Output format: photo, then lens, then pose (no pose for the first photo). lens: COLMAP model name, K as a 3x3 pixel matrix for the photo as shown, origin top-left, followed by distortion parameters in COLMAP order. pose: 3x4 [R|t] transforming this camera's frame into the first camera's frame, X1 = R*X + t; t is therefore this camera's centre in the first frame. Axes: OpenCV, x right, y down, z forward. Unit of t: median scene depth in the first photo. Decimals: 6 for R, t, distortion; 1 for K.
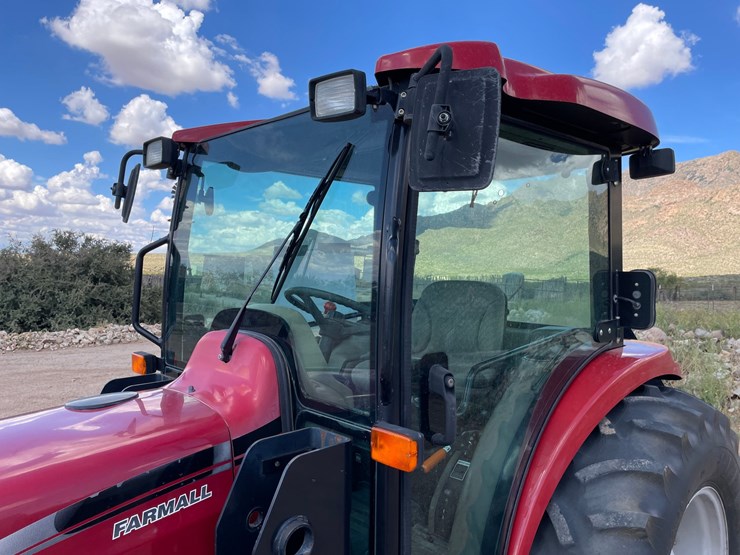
lens RADIAL K [[559.1, 0, 374.8], [0, 559.1, 275.8], [0, 0, 1]] dist [0.093777, -0.125398]
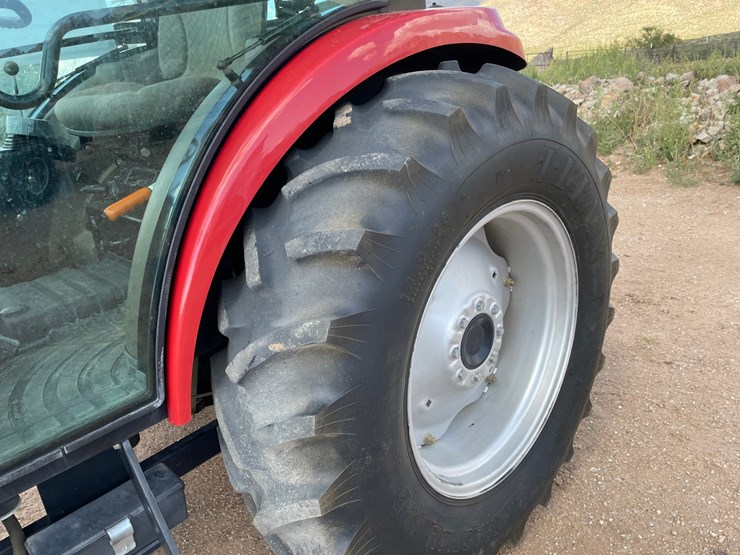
lens RADIAL K [[559.1, 0, 367.3], [0, 559.1, 277.6], [0, 0, 1]] dist [0.093777, -0.125398]
pose [[0.994452, -0.103263, -0.020025, 0.437055], [0.103983, 0.936363, 0.335278, 0.229855], [-0.015871, -0.335500, 0.941907, 0.343029]]
